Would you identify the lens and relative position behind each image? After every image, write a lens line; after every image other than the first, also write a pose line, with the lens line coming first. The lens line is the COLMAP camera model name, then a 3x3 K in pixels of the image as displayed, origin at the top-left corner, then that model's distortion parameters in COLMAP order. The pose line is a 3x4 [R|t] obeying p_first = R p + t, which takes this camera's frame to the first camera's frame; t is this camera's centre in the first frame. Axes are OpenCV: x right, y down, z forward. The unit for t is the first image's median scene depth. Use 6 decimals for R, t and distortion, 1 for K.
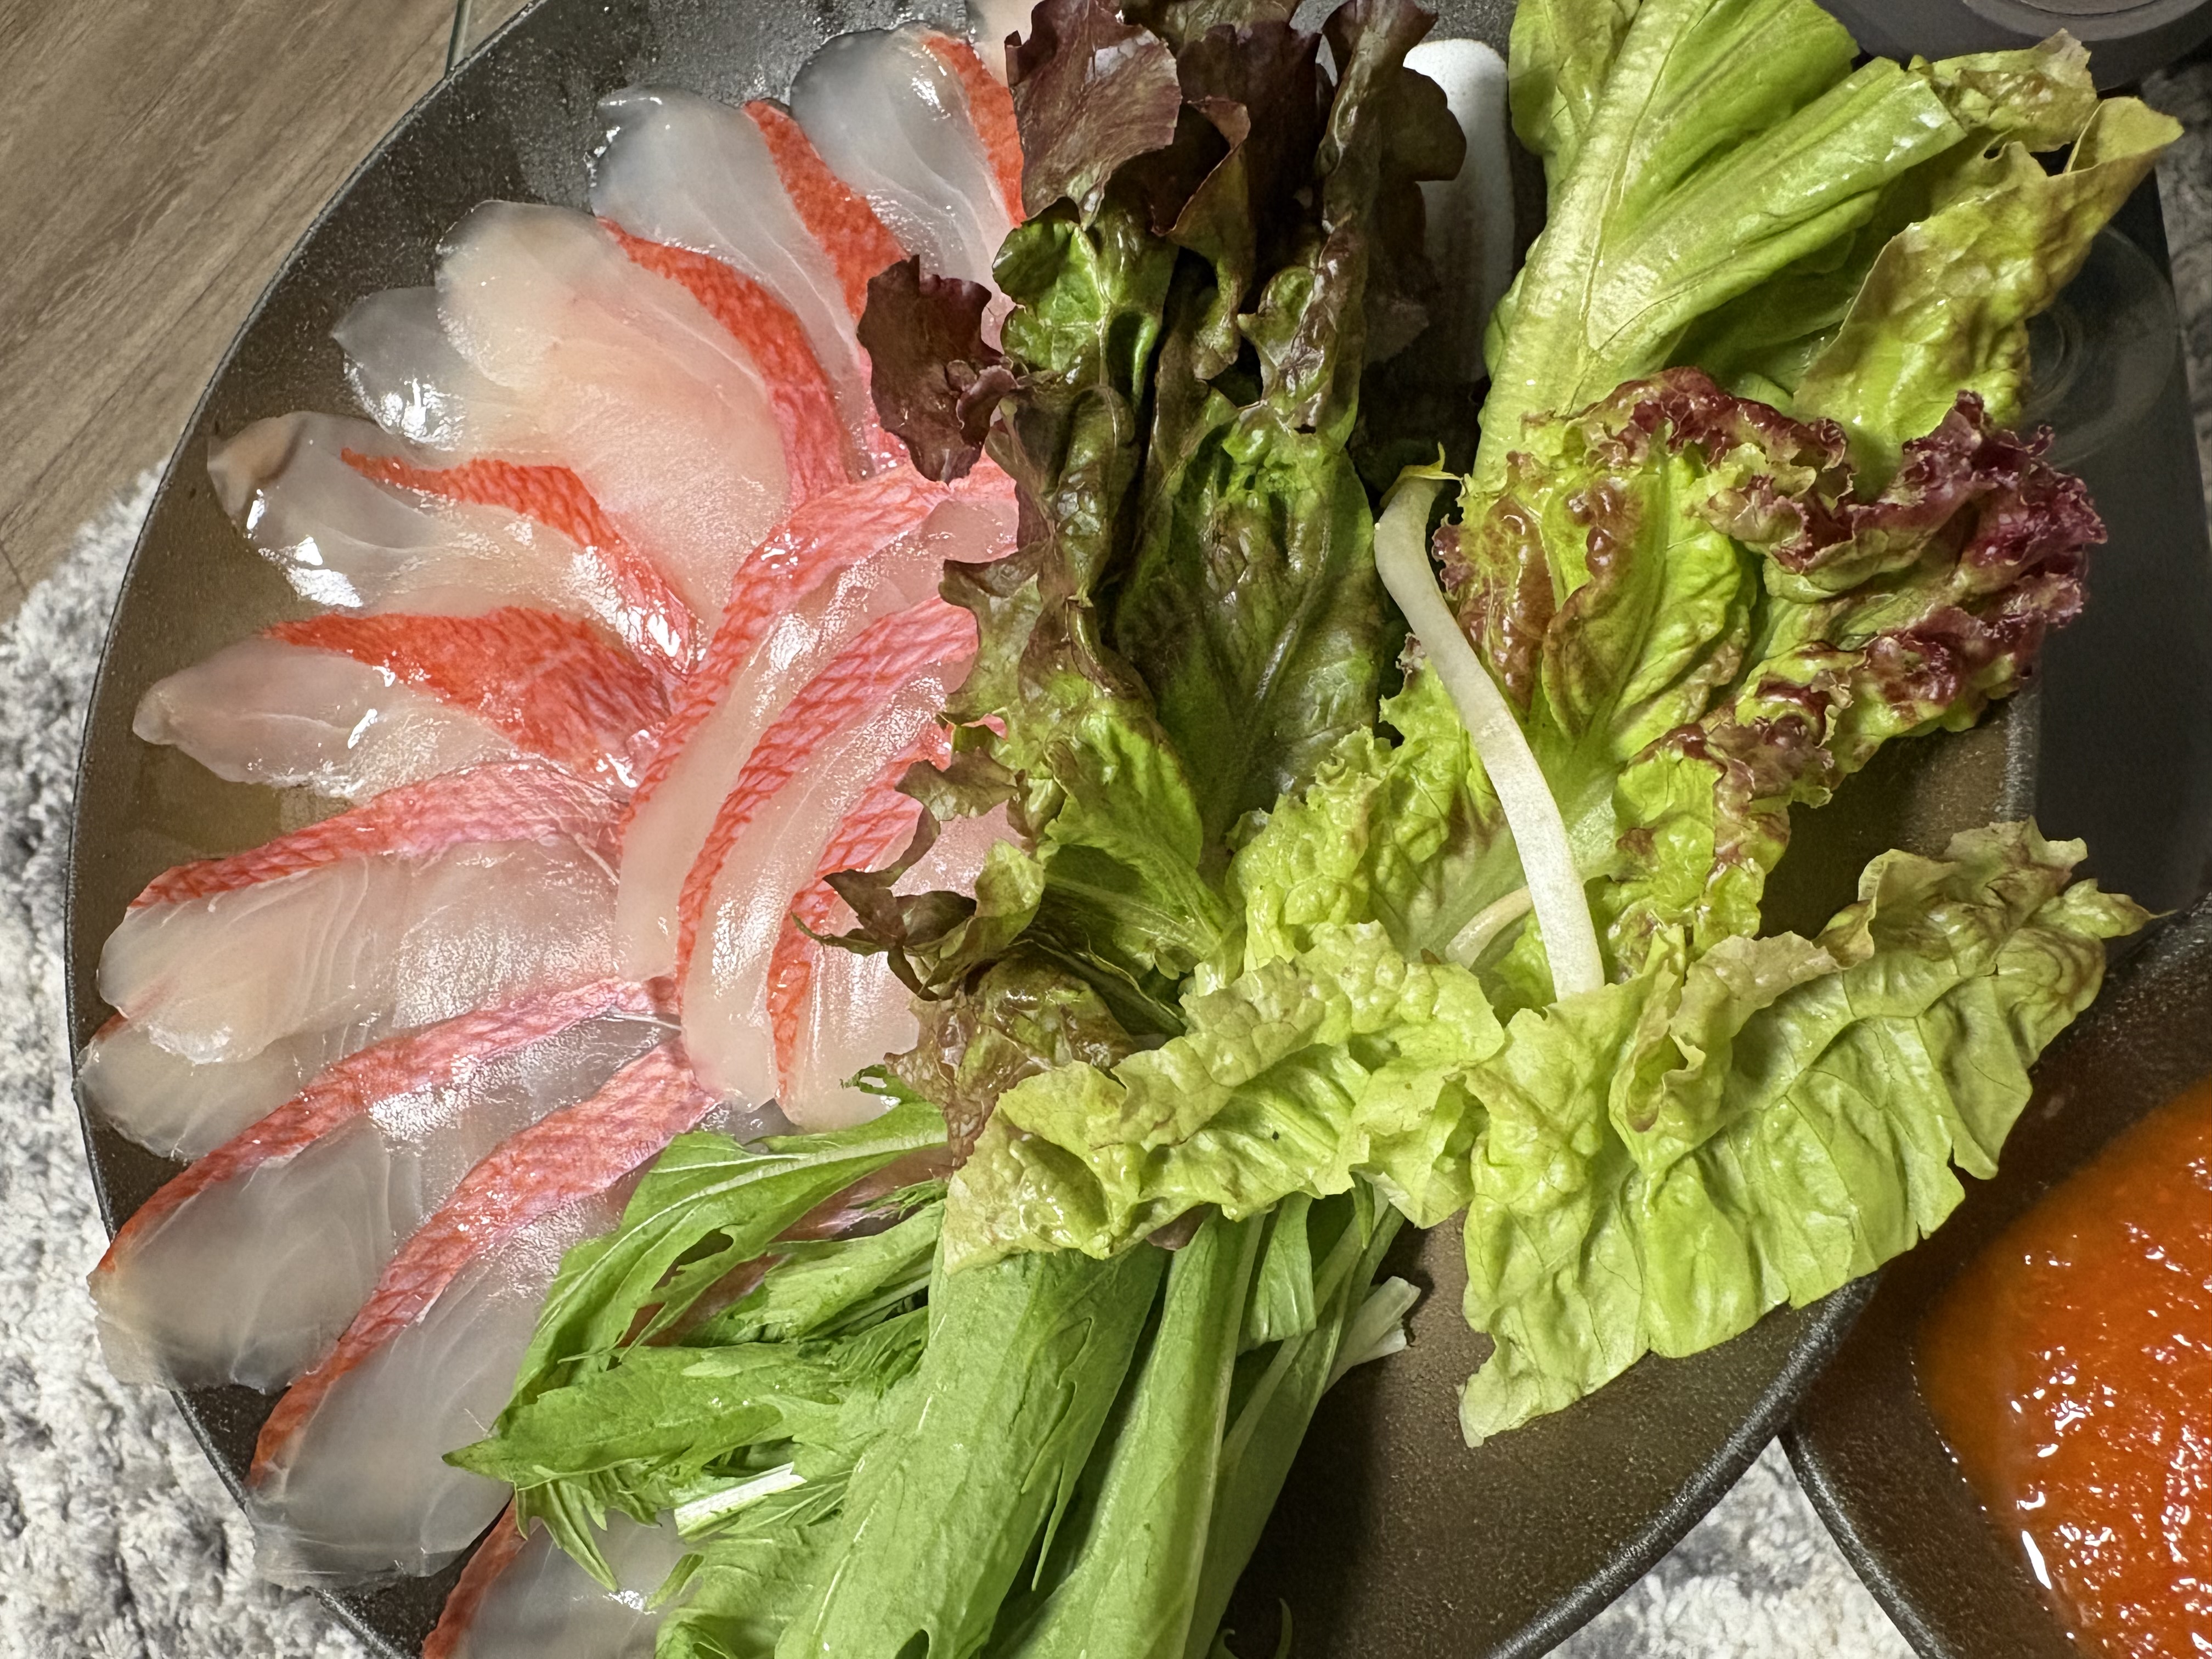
lens RADIAL K [[1680.0, 0, 973.1], [0, 1680.0, 826.3], [0, 0, 1]] dist [-0.014313, -0.002162]
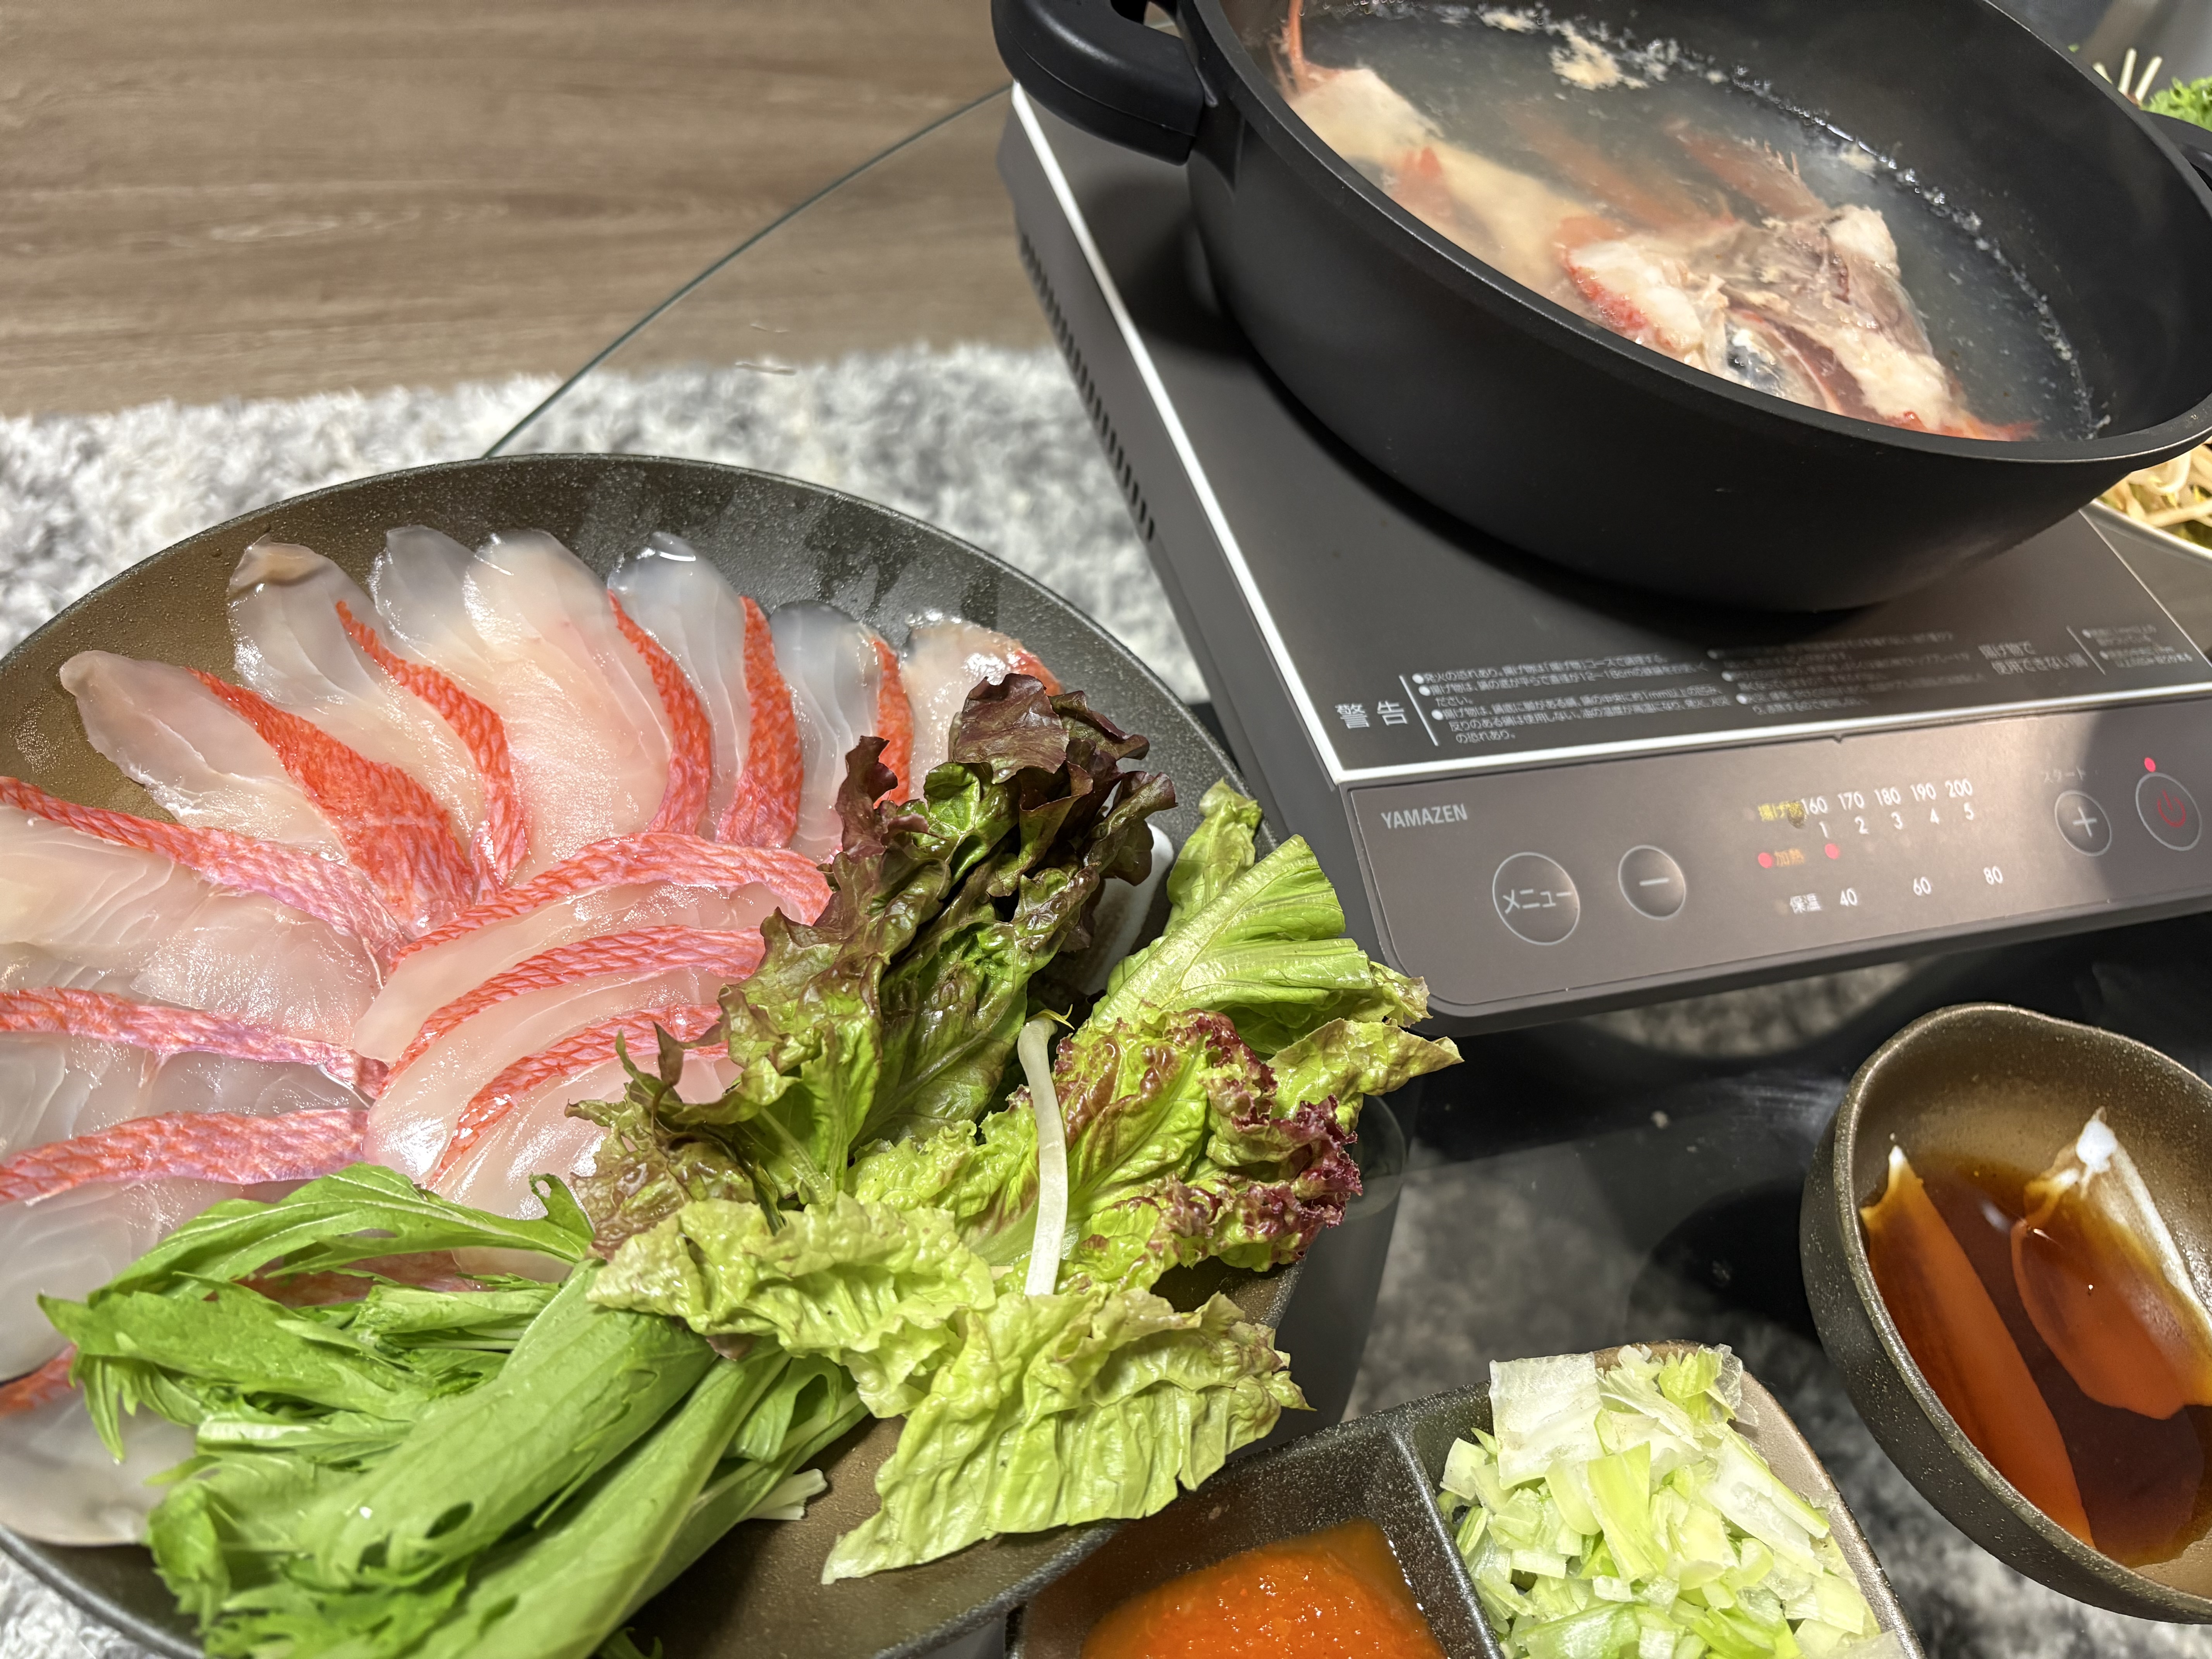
lens RADIAL K [[1794.8, 0, 1106.0], [0, 1794.8, 829.5], [0, 0, 1]] dist [-0.000215, -0.072832]
pose [[0.766784, 0.562733, 0.308827, -0.377167], [-0.388400, 0.789781, -0.474755, 0.508533], [-0.511066, 0.244086, 0.824156, -0.588134]]
